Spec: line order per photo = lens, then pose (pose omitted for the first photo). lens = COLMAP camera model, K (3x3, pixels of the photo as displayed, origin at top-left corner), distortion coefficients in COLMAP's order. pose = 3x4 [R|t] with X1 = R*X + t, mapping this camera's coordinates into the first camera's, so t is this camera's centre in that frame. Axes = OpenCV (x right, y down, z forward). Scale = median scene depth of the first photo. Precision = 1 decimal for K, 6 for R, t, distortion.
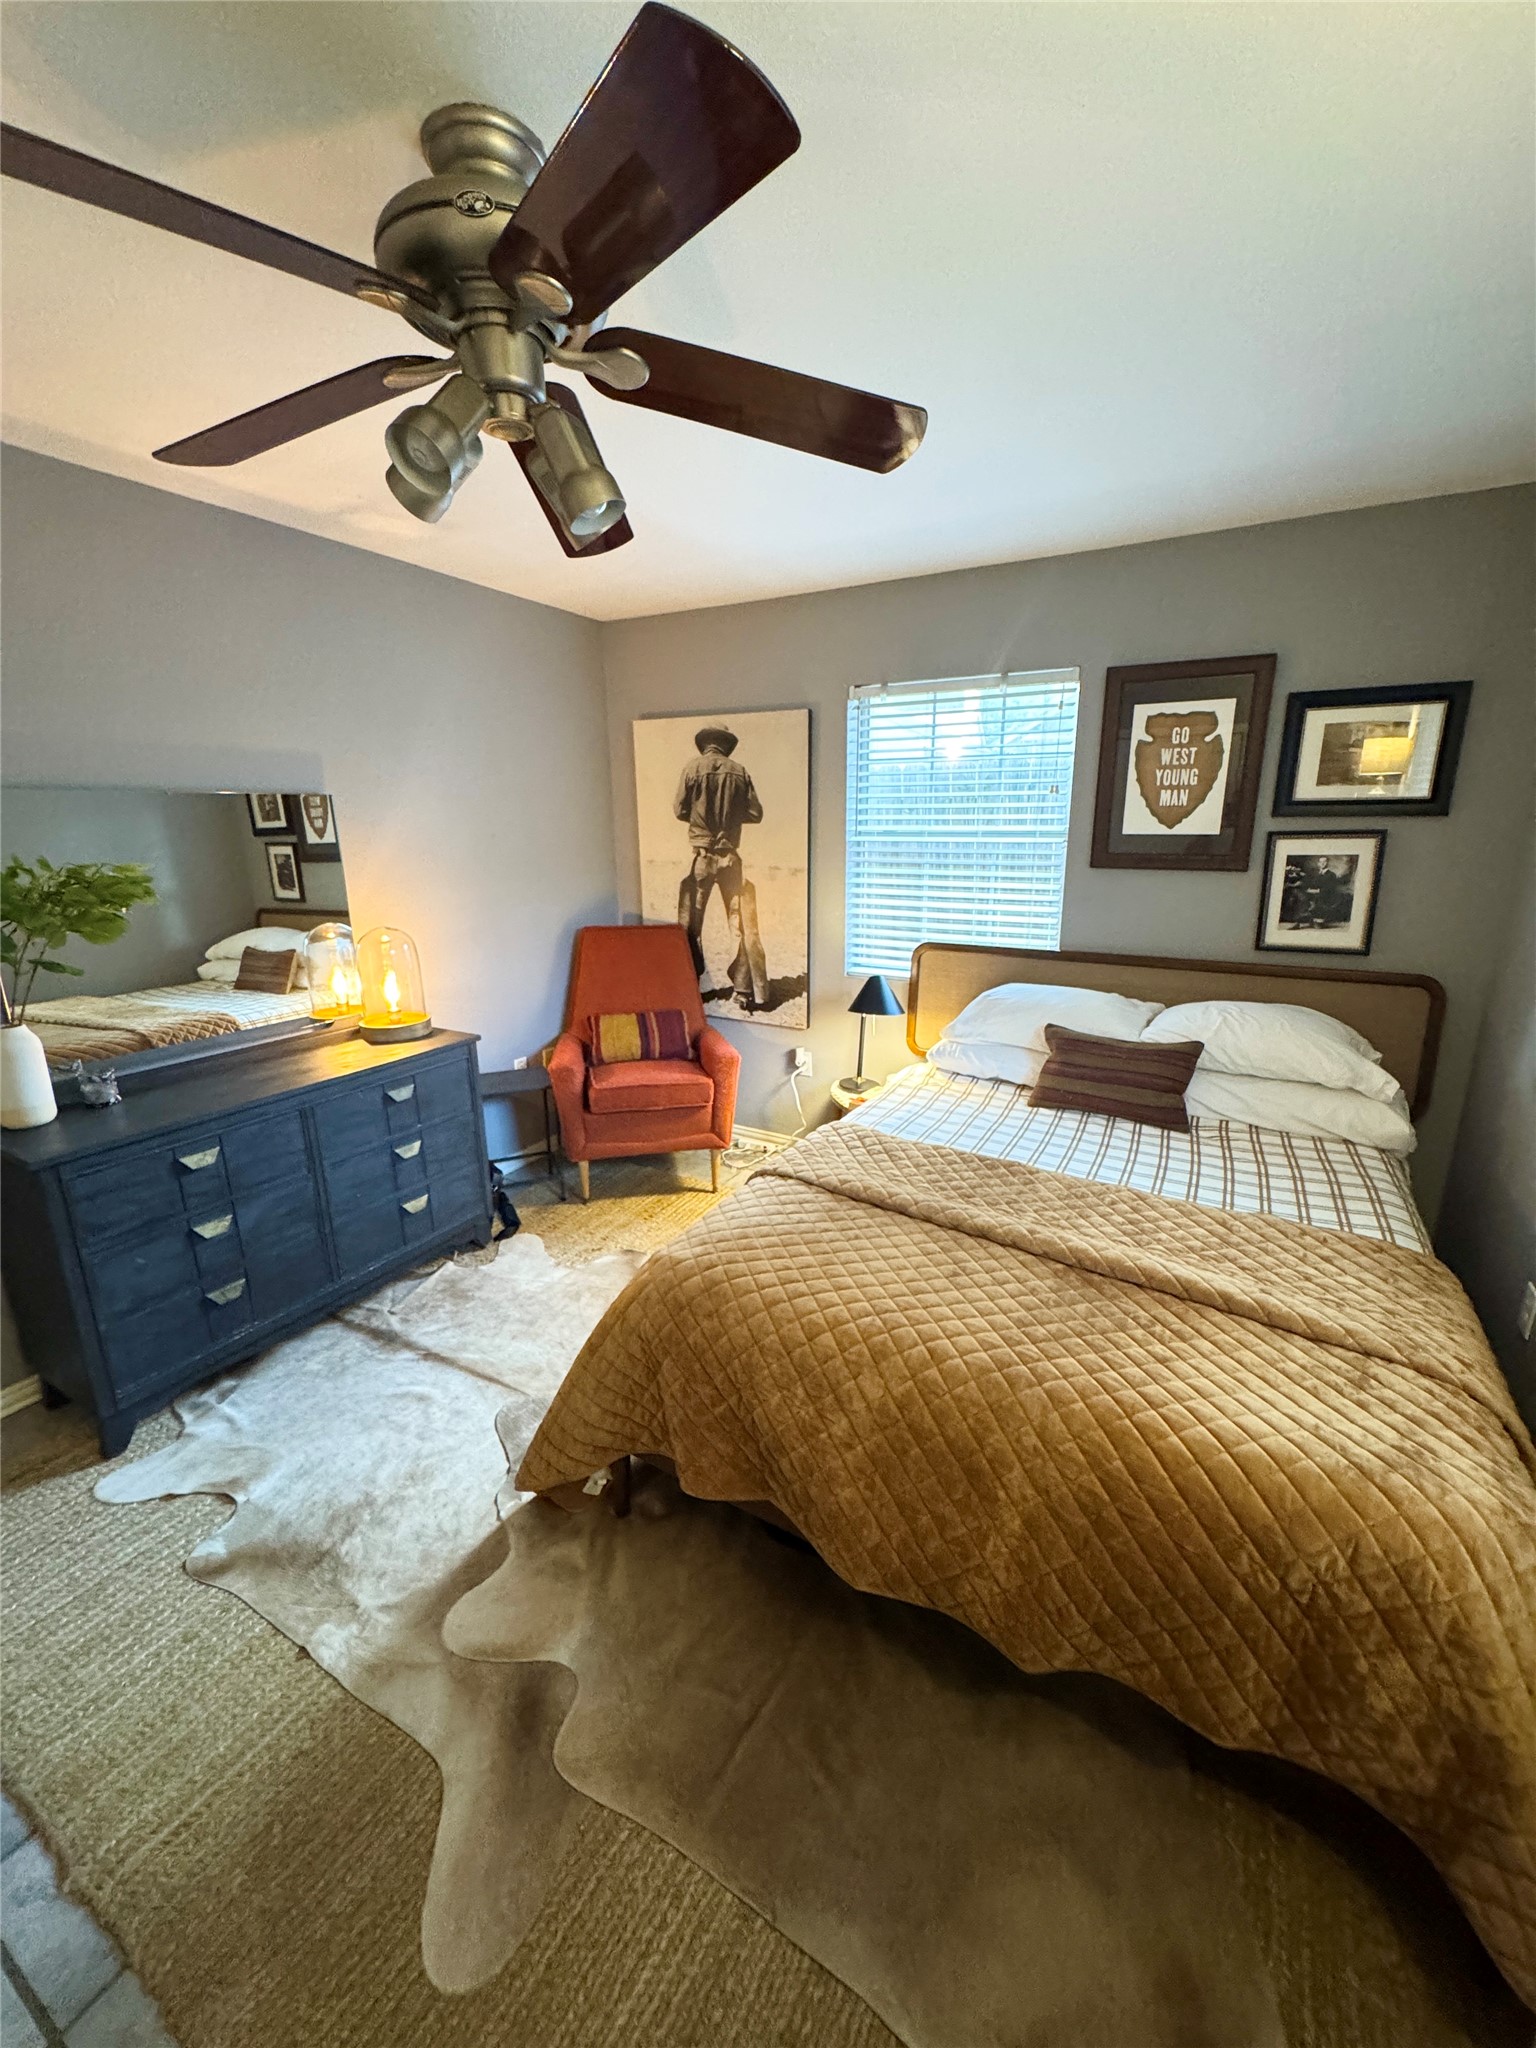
lens RADIAL K [[816.2, 0, 770.9], [0, 816.2, 1025.6], [0, 0, 1]] dist [0.001307, -0.001051]
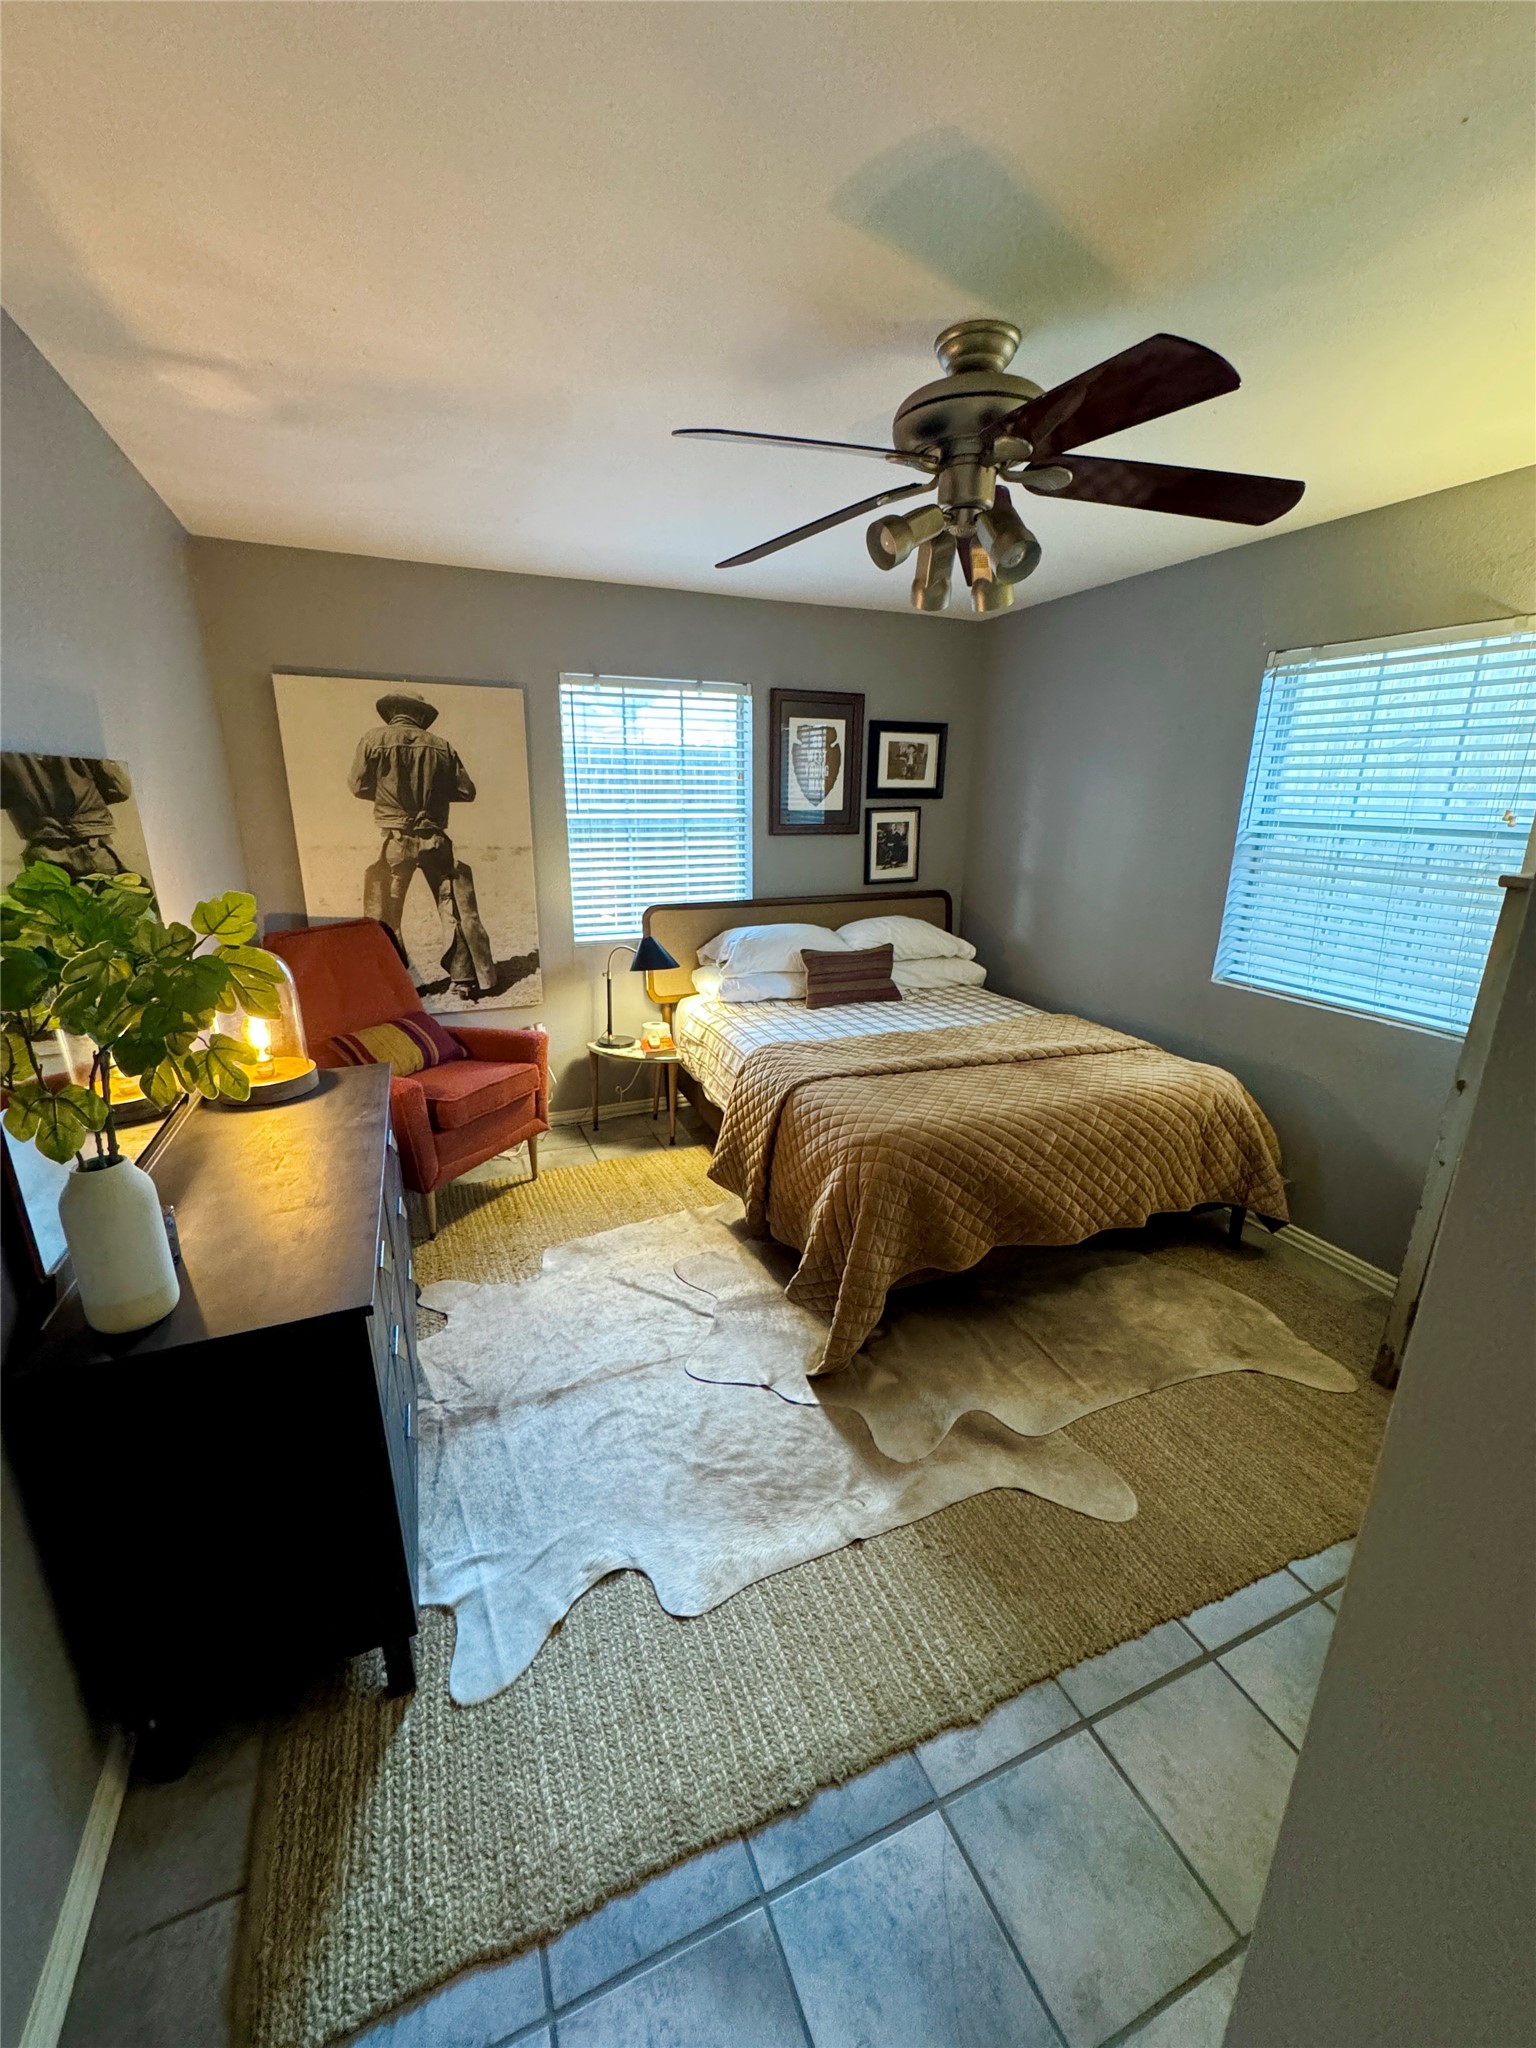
lens RADIAL K [[816.2, 0, 768.2], [0, 816.2, 1025.1], [0, 0, 1]] dist [0.001307, -0.001051]
pose [[0.605284, -0.212109, 0.767230, -0.728231], [0.187327, 0.974731, 0.121689, -0.052743], [-0.773654, 0.070066, 0.629723, 0.173552]]
